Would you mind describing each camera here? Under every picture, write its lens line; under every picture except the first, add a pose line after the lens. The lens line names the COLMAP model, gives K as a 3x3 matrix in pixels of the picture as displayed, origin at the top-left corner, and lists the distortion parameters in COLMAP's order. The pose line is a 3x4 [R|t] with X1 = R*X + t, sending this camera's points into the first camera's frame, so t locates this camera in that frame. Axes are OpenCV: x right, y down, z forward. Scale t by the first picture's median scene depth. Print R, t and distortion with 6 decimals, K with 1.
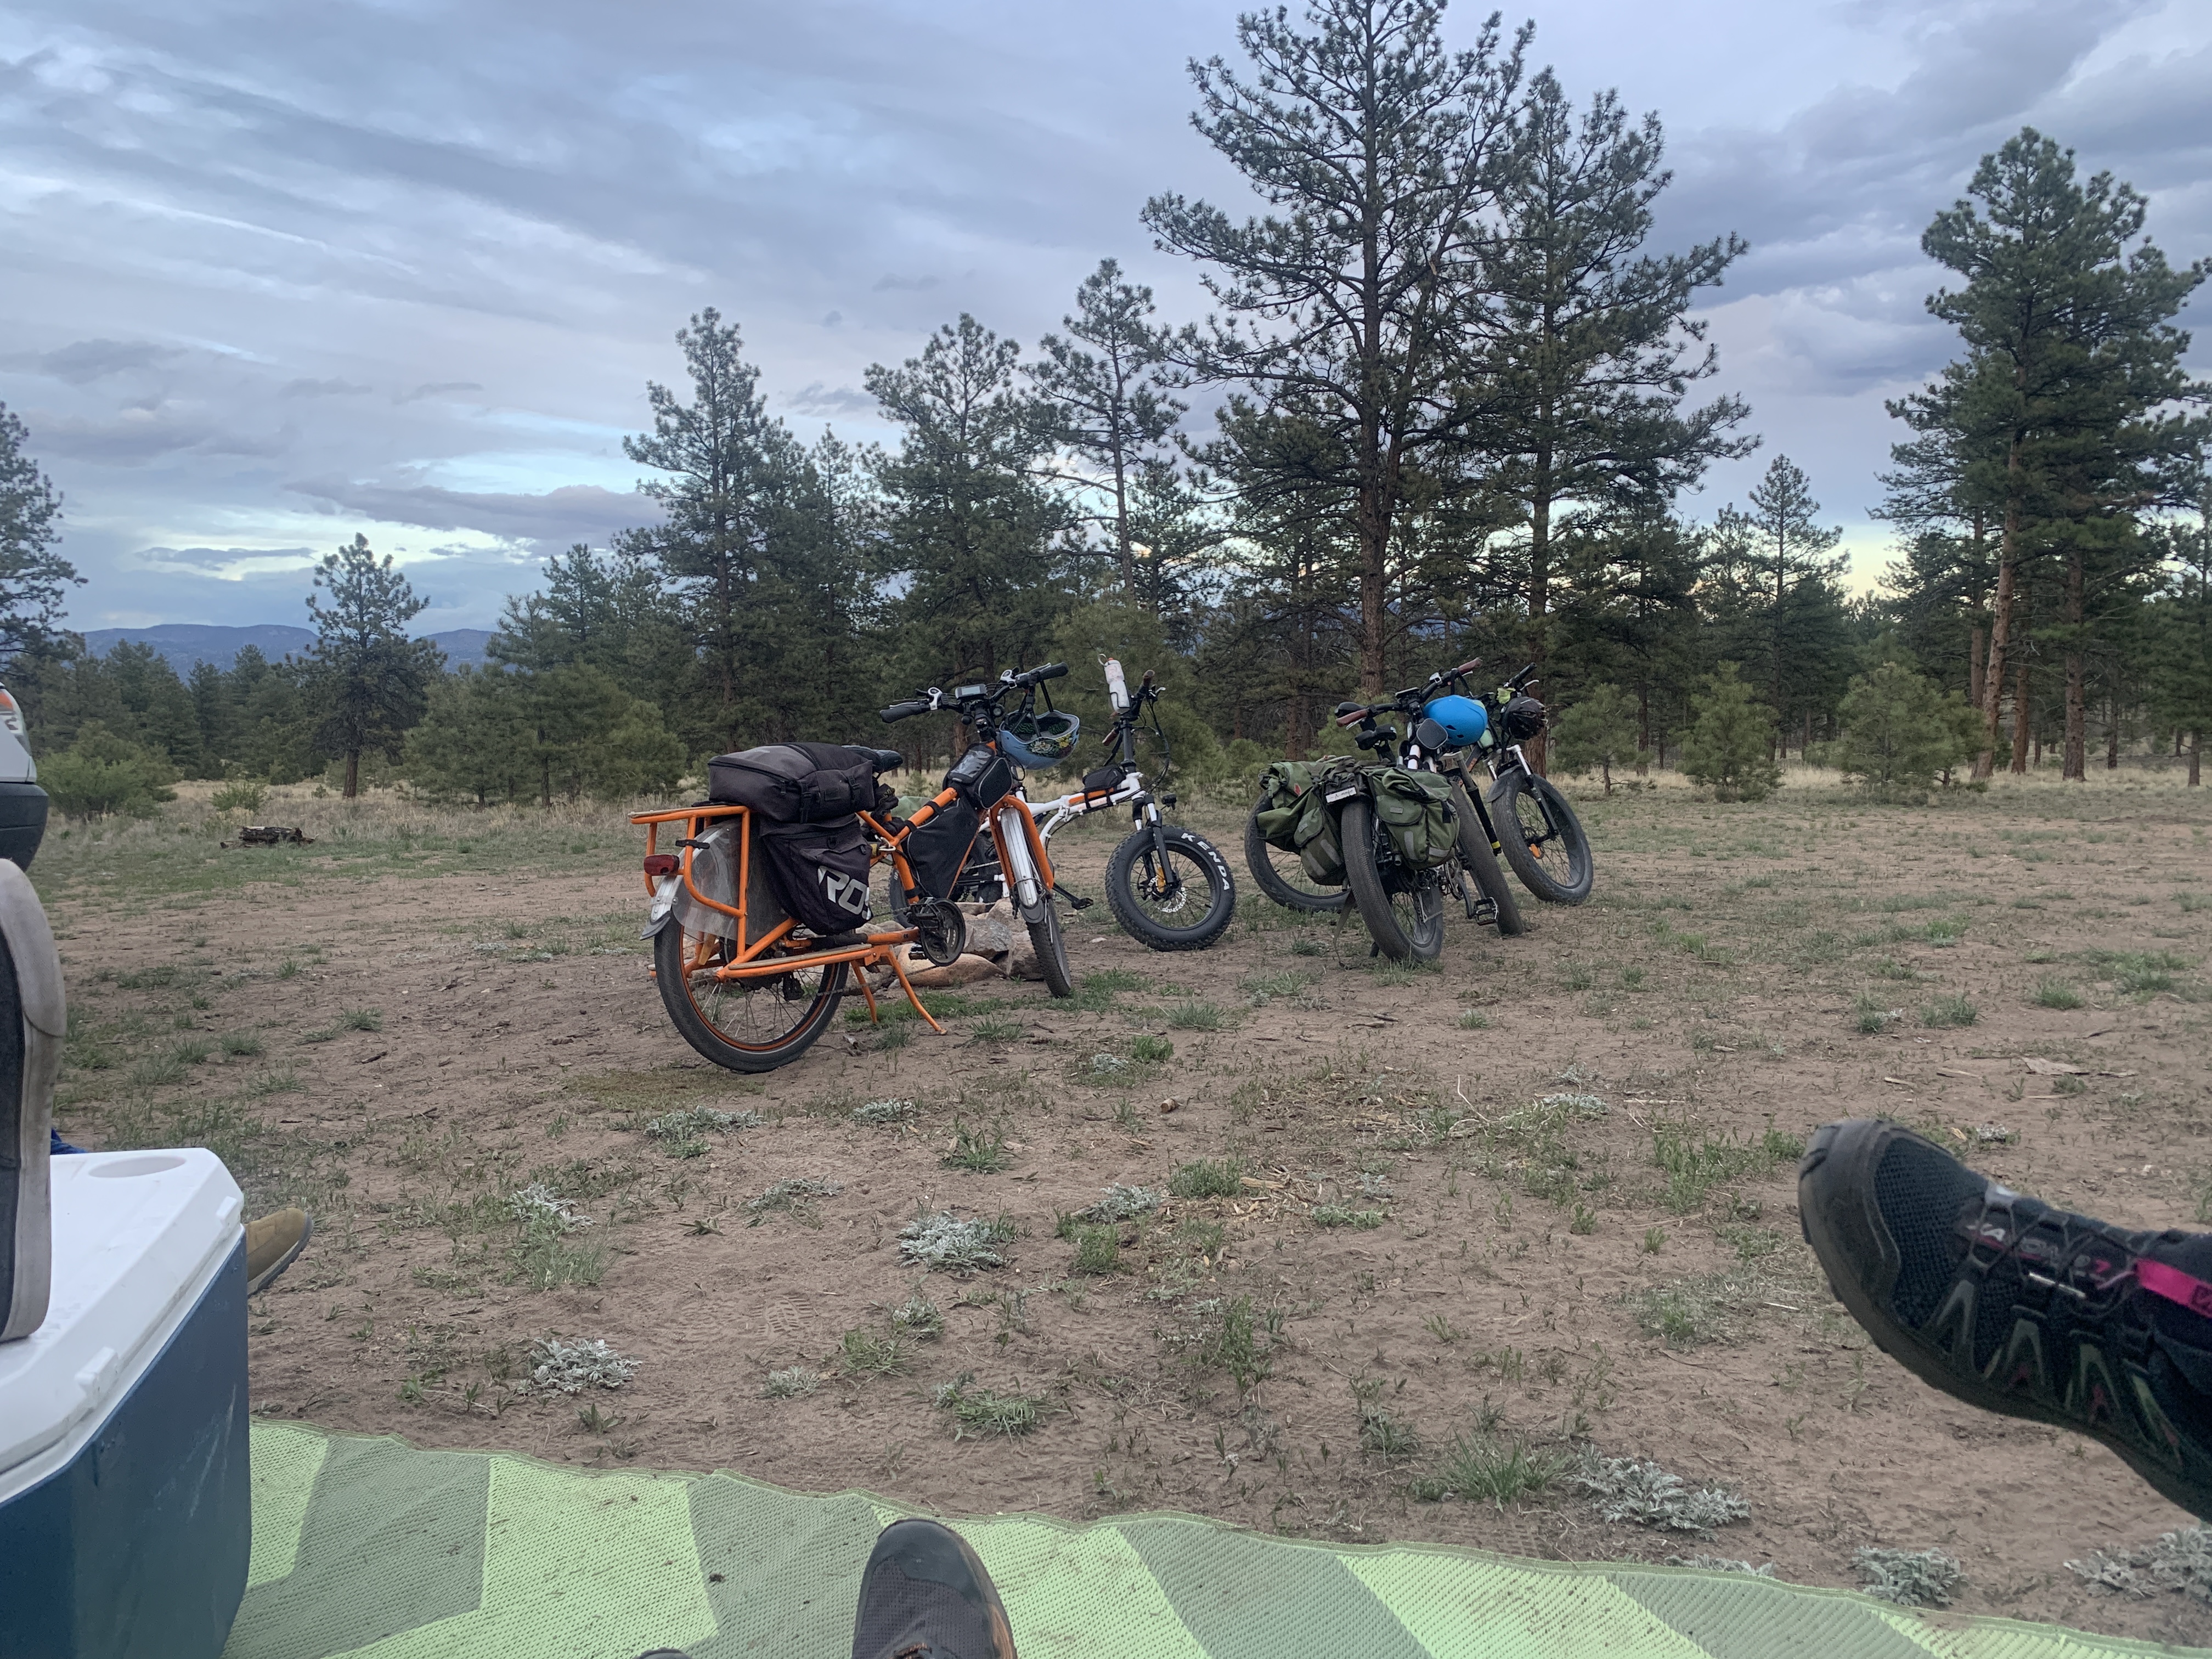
lens RADIAL K [[1703.5, 0, 1111.1], [0, 1703.5, 843.9], [0, 0, 1]] dist [0.059990, -0.084652]
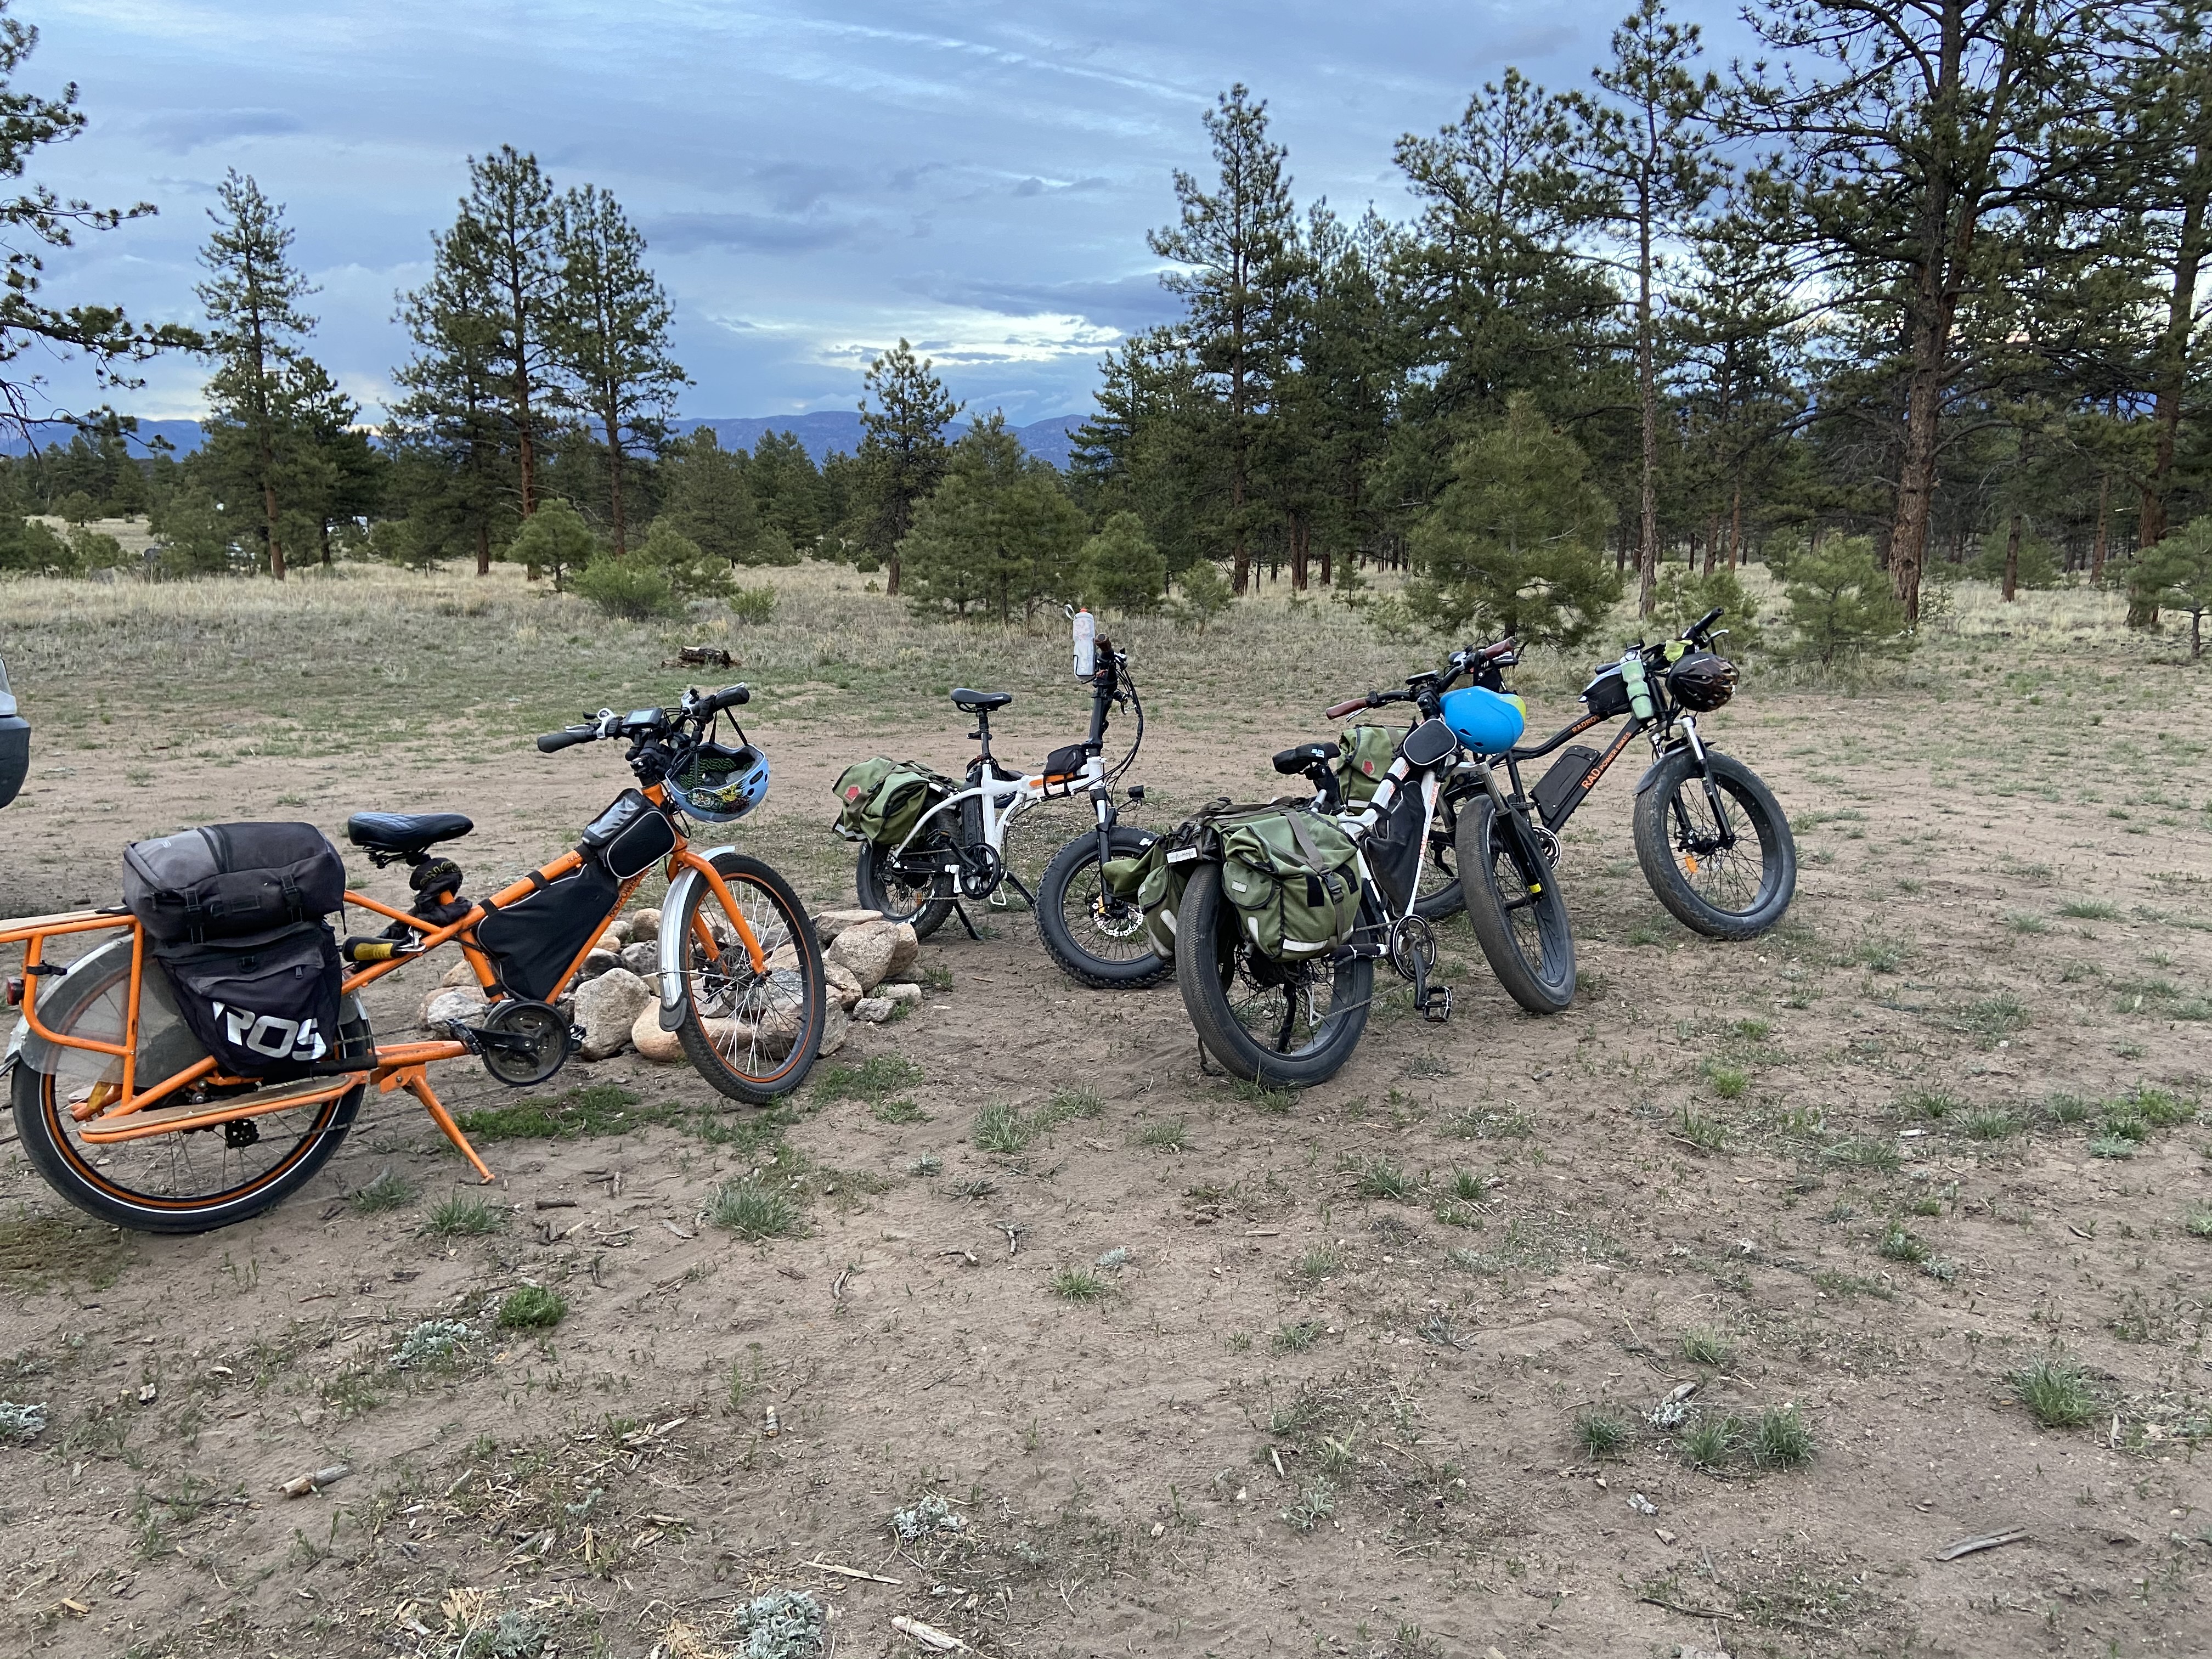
lens RADIAL K [[1689.9, 0, 1111.3], [0, 1689.9, 830.4], [0, 0, 1]] dist [0.106651, -0.127777]
pose [[0.943389, 0.072032, -0.323773, 0.040222], [-0.033576, 0.991859, 0.122834, -0.015071], [0.329986, -0.105009, 0.938127, 0.035433]]
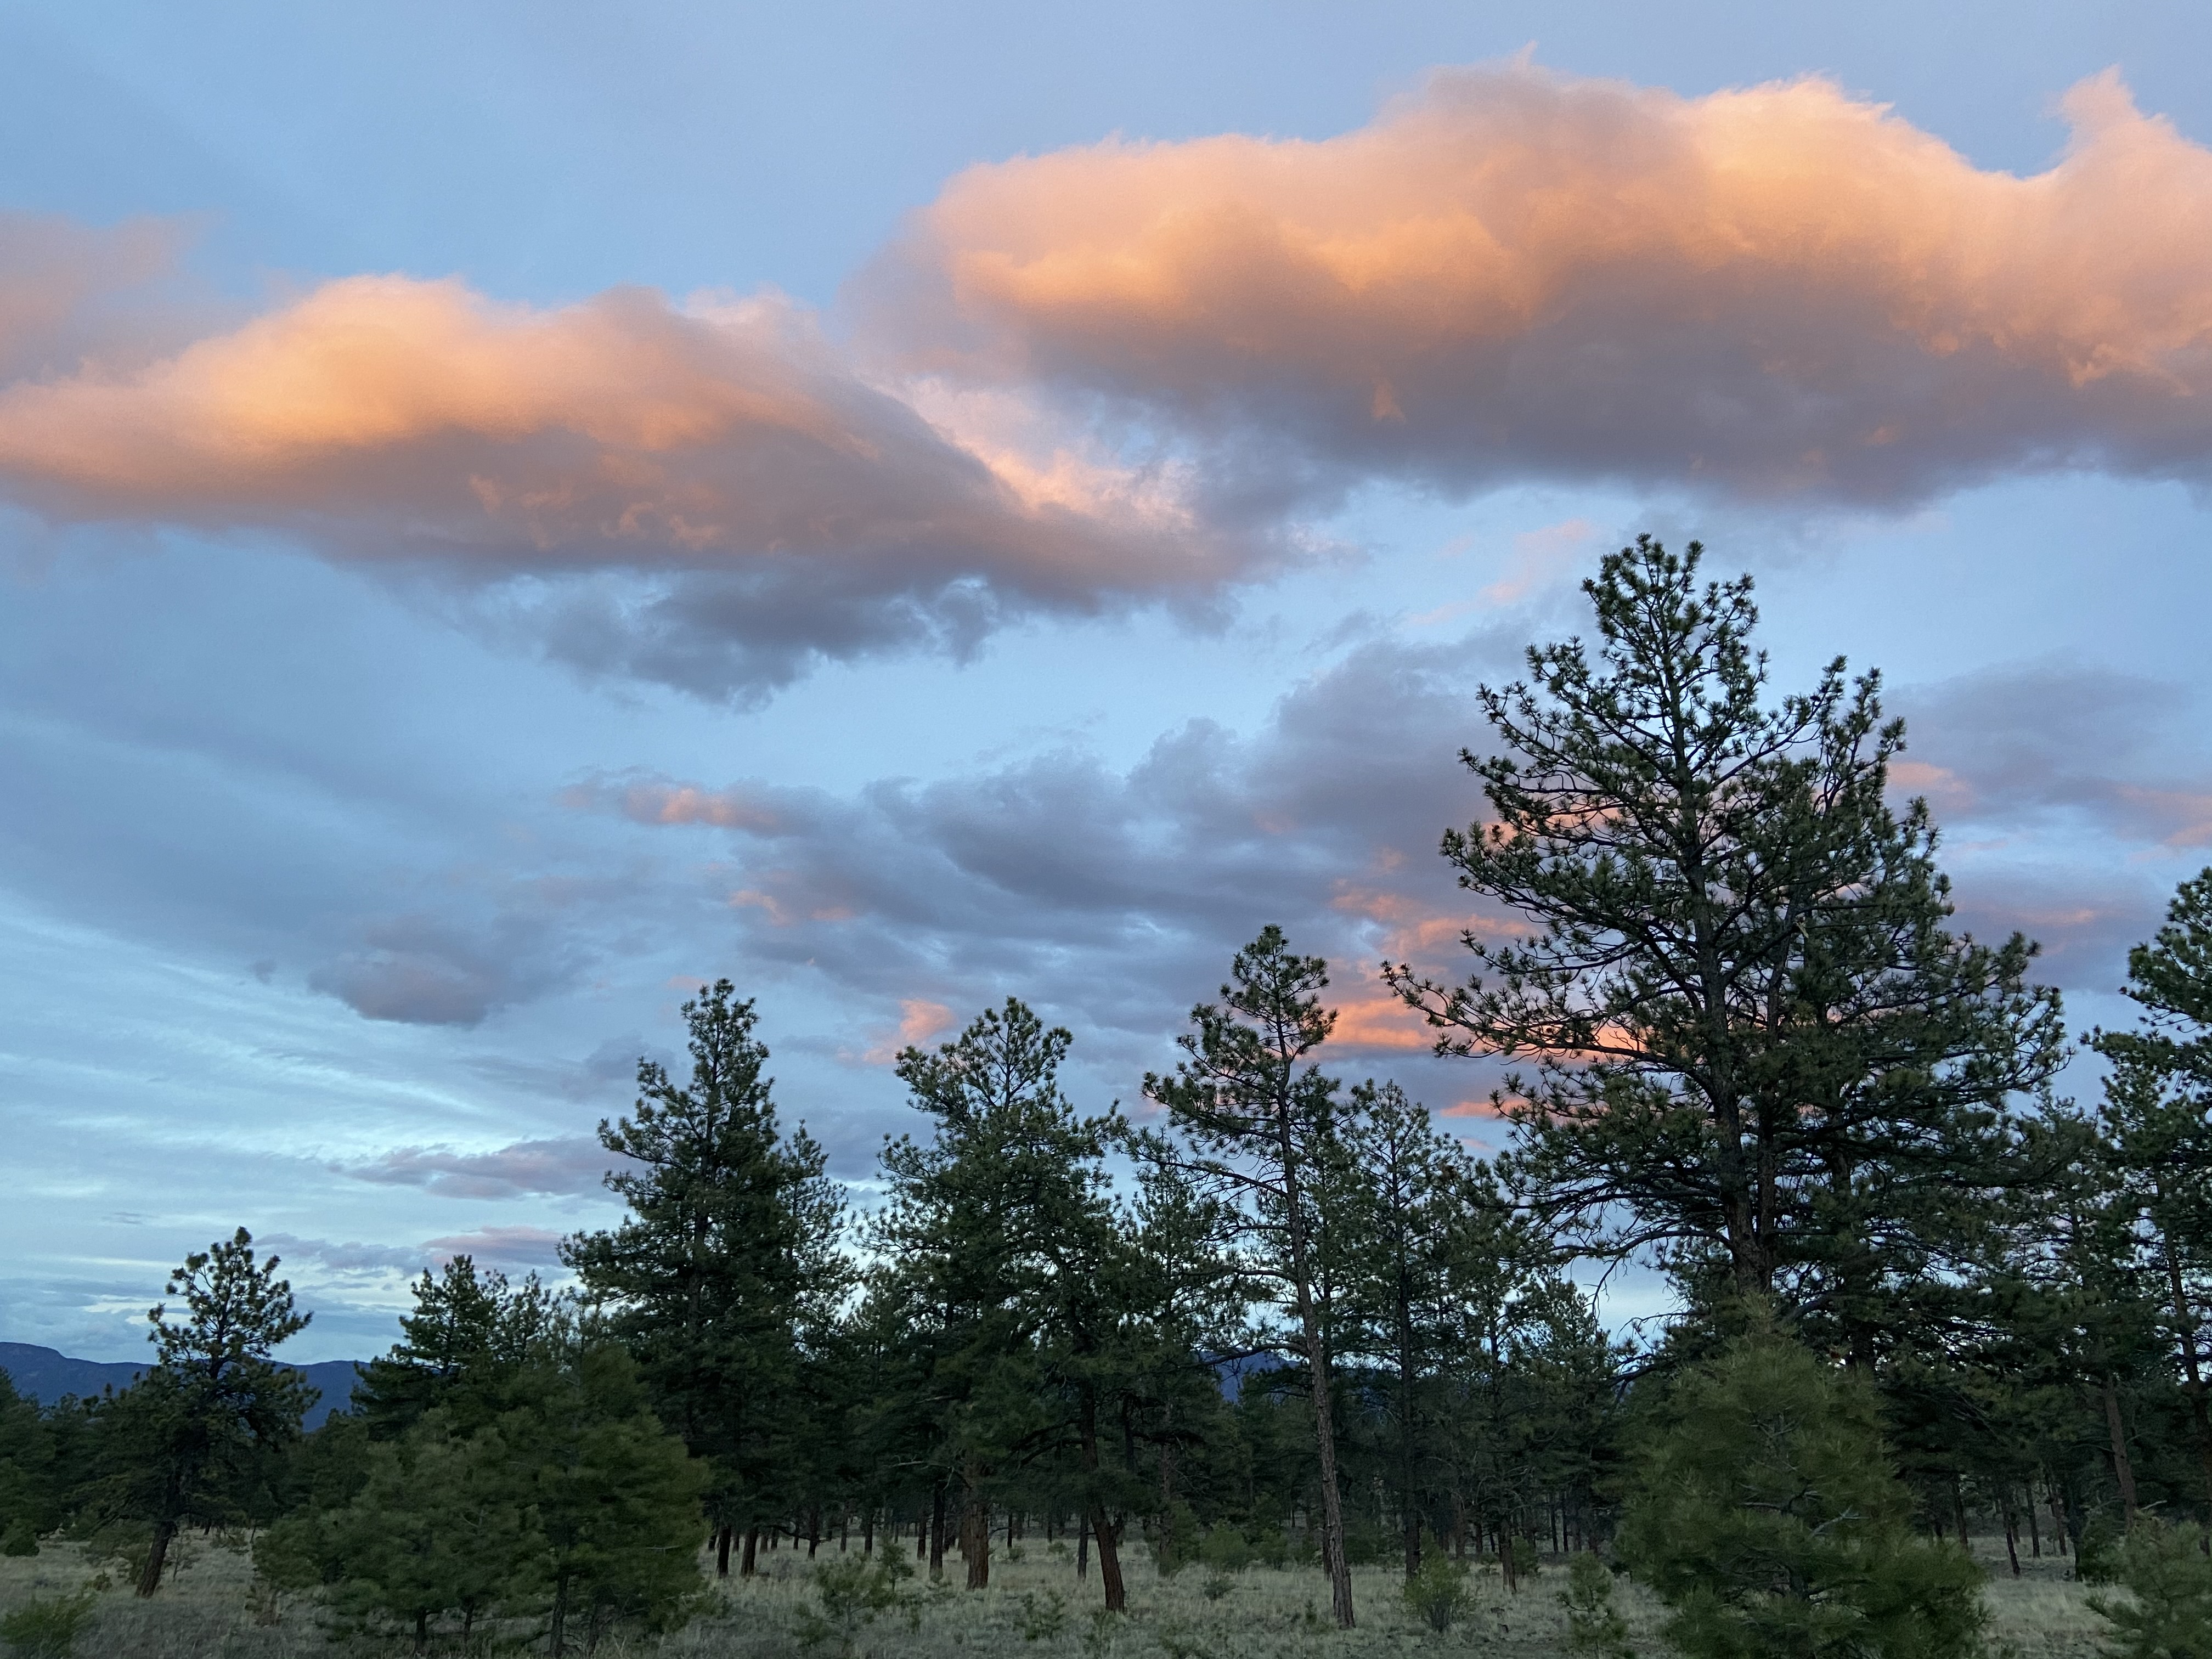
lens RADIAL K [[1689.9, 0, 1111.1], [0, 1689.9, 815.1], [0, 0, 1]] dist [0.106651, -0.127777]
pose [[0.994772, 0.058706, 0.083557, -0.116270], [-0.017430, 0.903844, -0.427508, -0.019358], [-0.100620, 0.423816, 0.900142, 0.161976]]
